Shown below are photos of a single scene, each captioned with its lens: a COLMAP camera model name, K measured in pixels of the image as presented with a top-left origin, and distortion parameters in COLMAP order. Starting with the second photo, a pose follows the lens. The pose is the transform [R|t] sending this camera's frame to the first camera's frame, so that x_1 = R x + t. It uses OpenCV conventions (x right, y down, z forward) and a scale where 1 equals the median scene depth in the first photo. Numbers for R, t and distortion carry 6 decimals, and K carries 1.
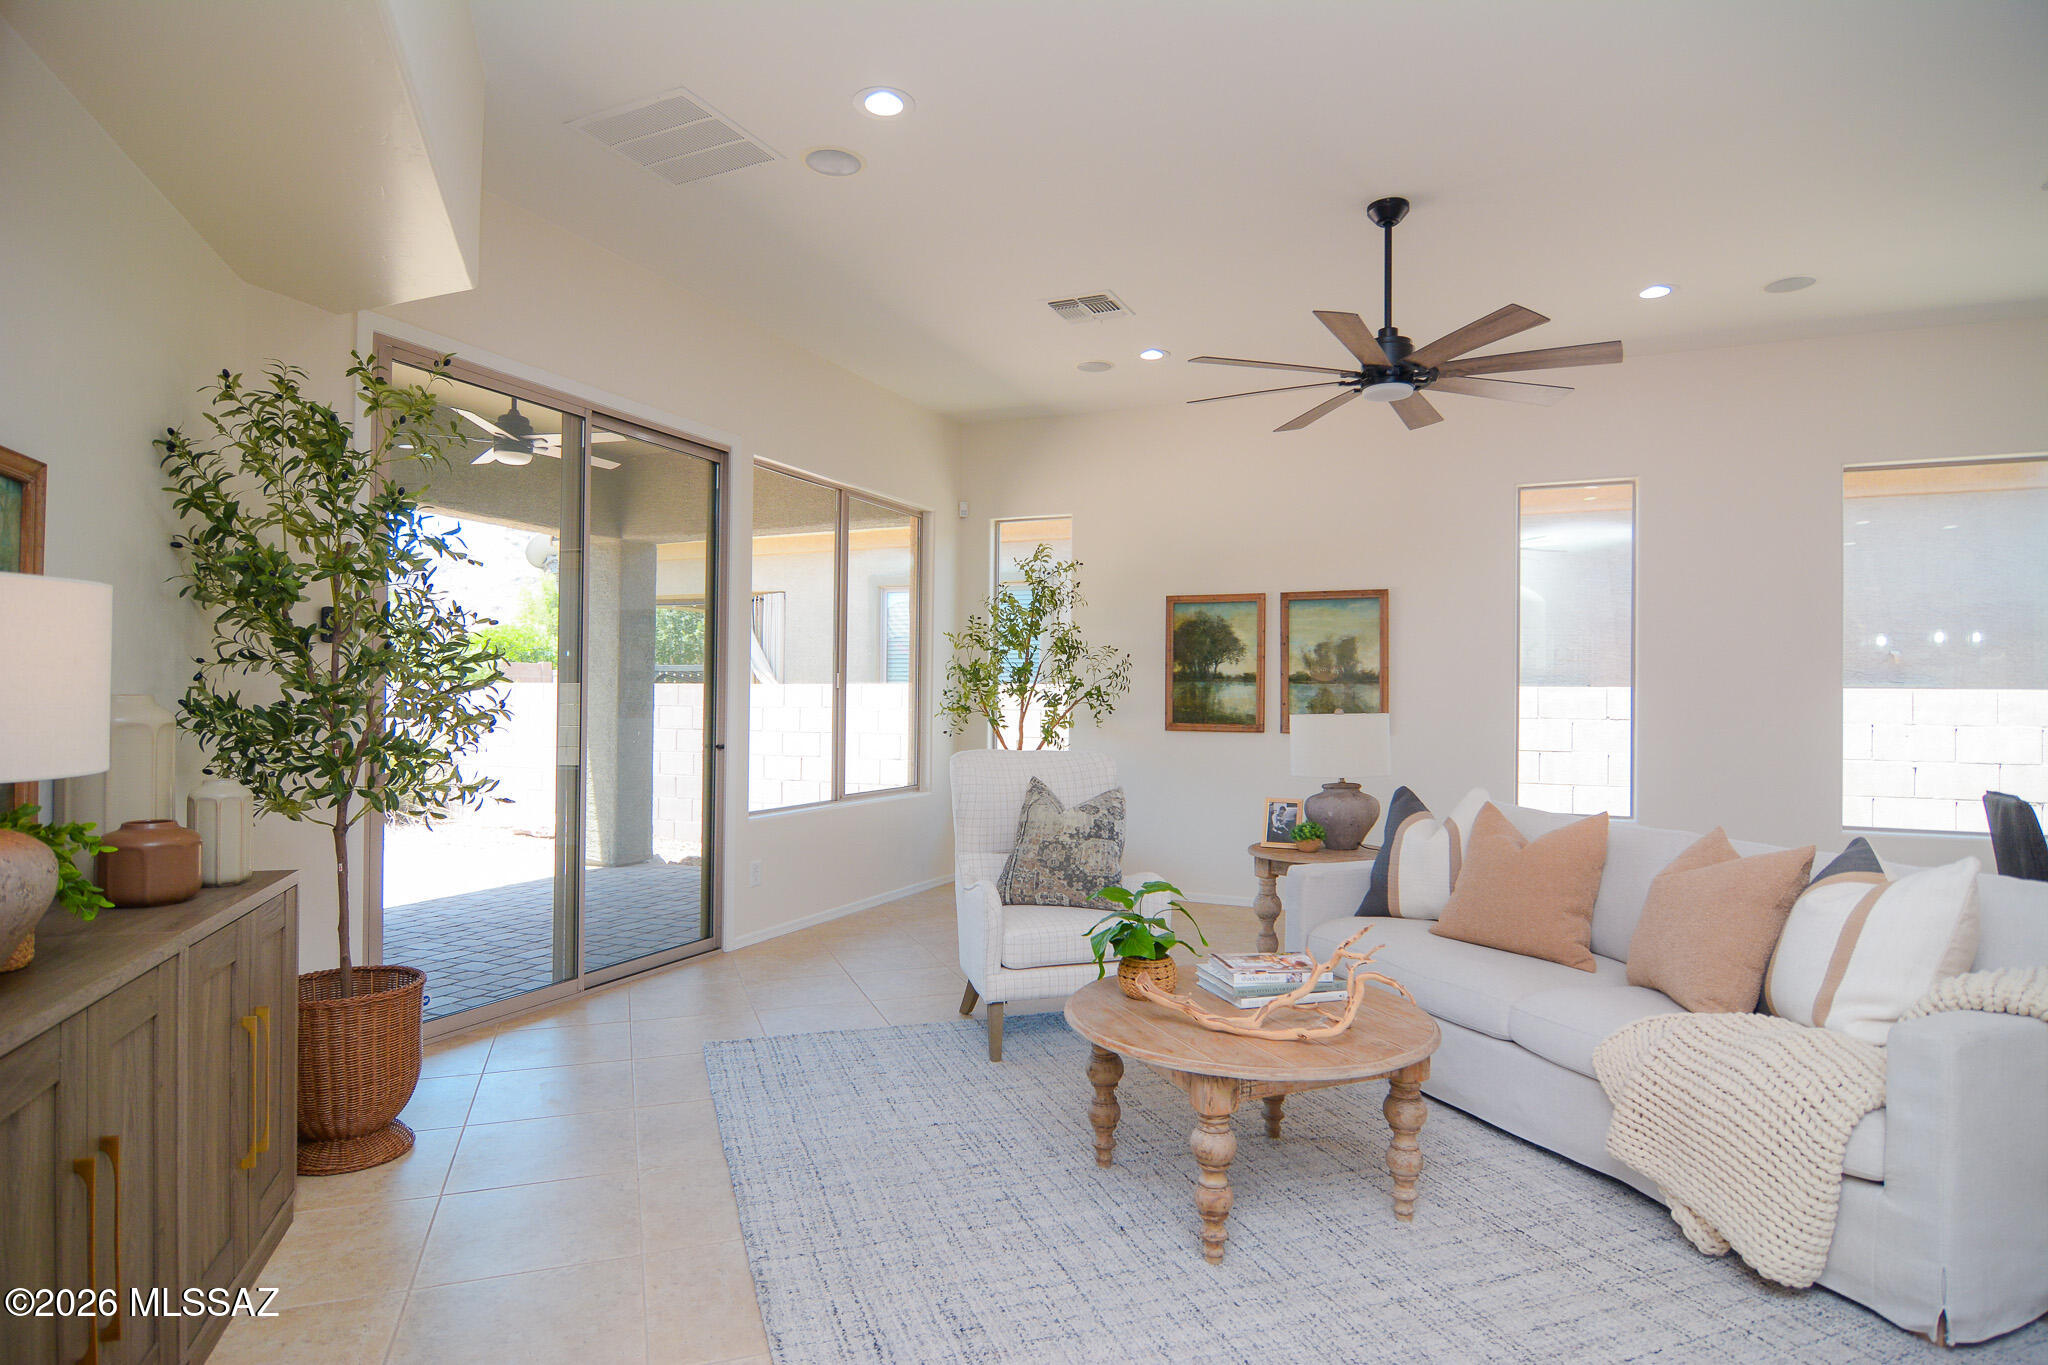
lens RADIAL K [[1133.1, 0, 1083.9], [0, 1133.1, 678.9], [0, 0, 1]] dist [0.000147, -0.020845]
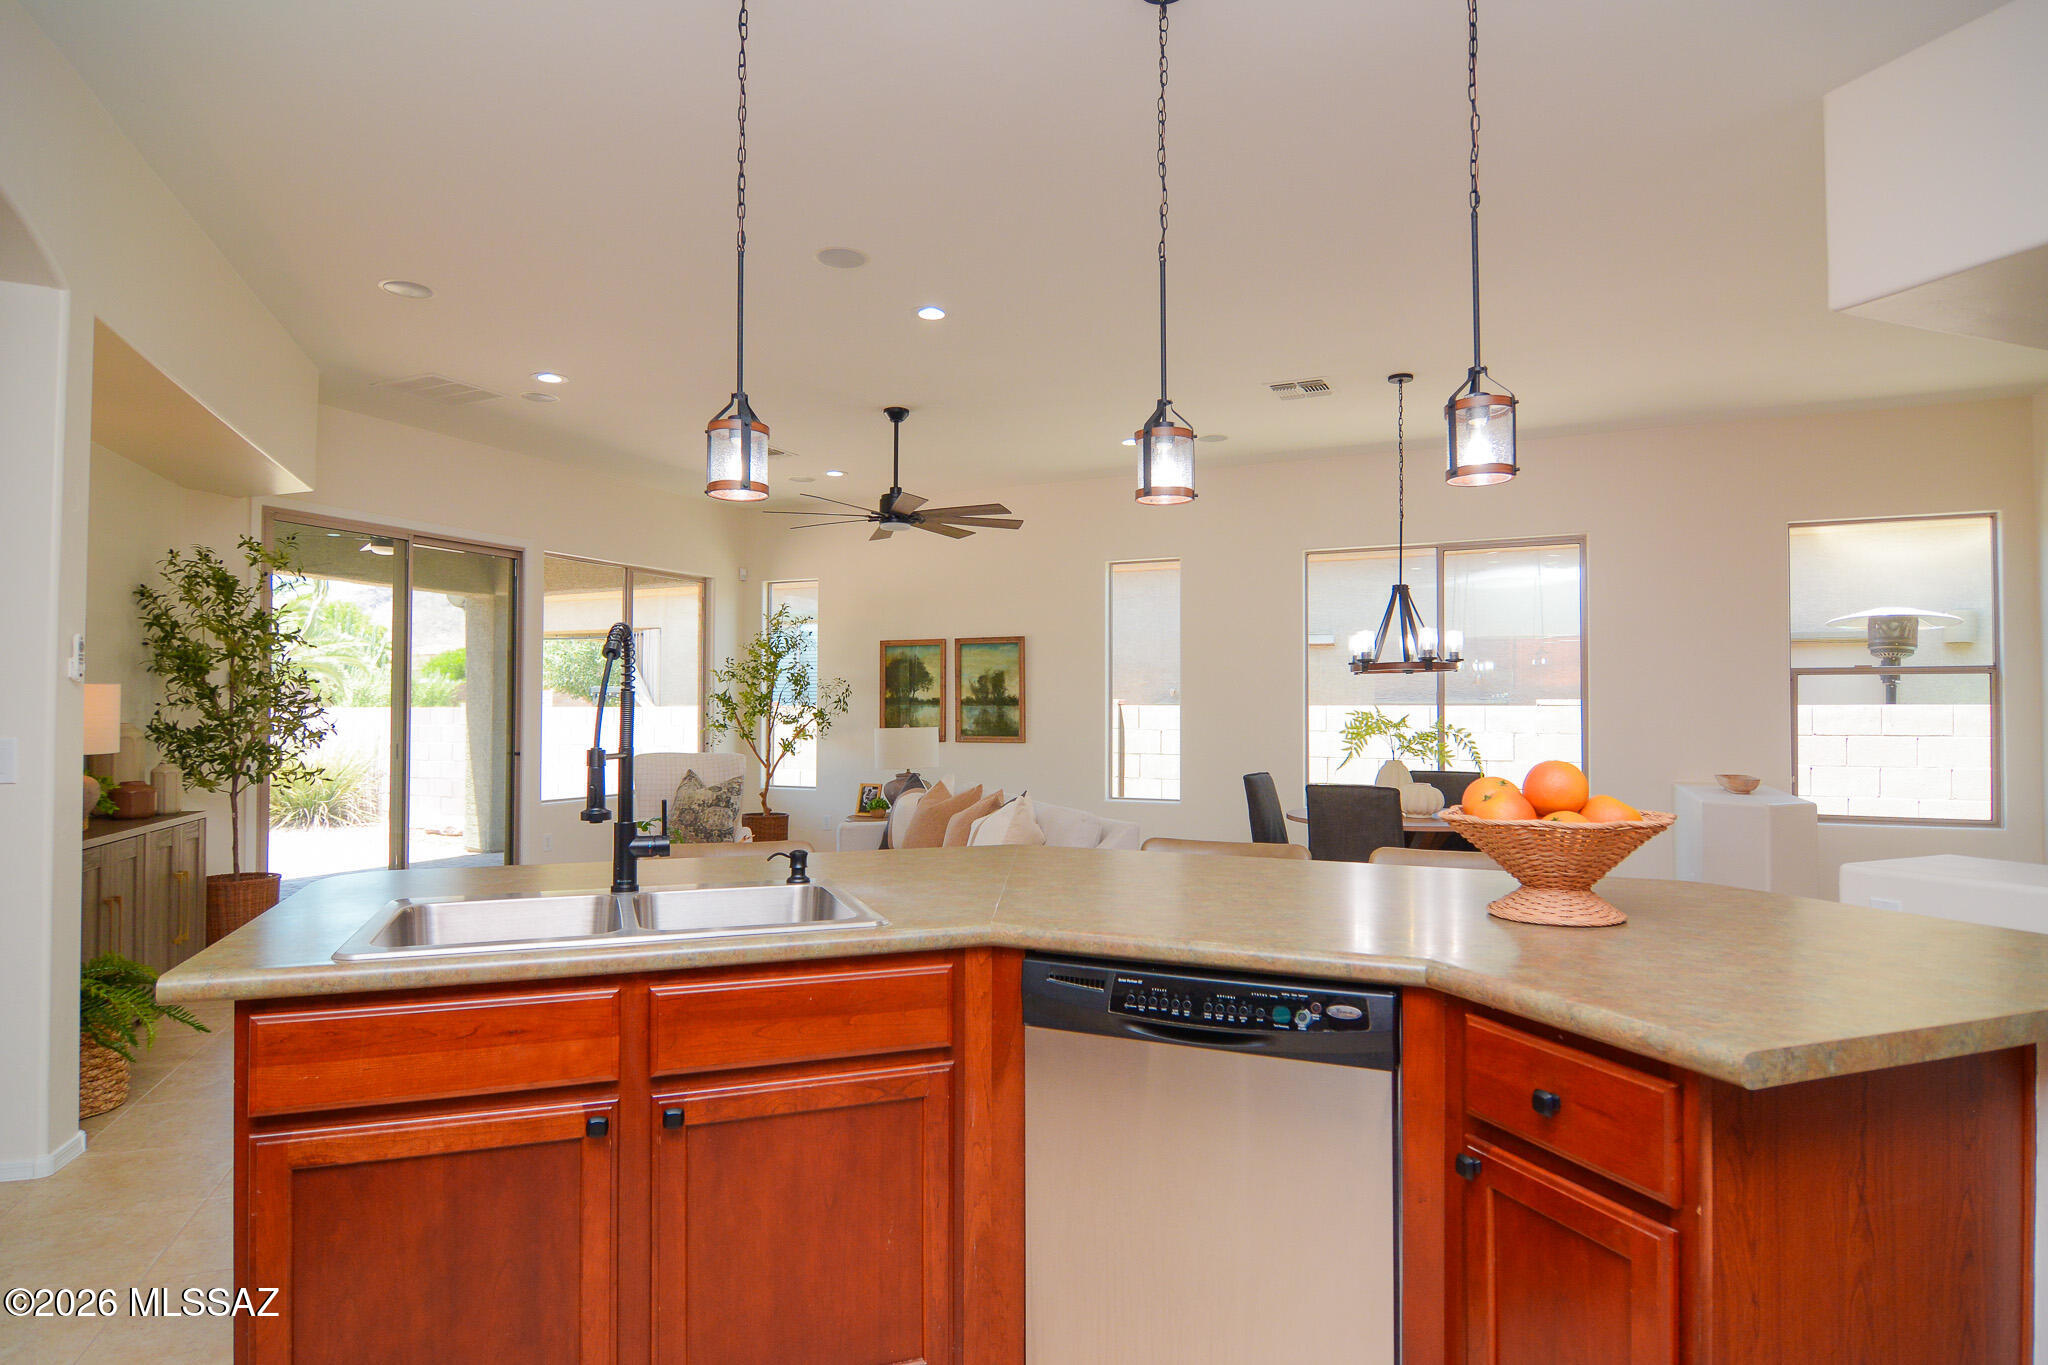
lens RADIAL K [[1103.0, 0, 1024.0], [0, 1103.0, 682.5], [0, 0, 1]] dist [0.000615, -0.019797]
pose [[0.999954, -0.008667, -0.004001, 0.604547], [0.008619, 0.999892, -0.011872, -0.016522], [0.004104, 0.011837, 0.999922, -0.745510]]
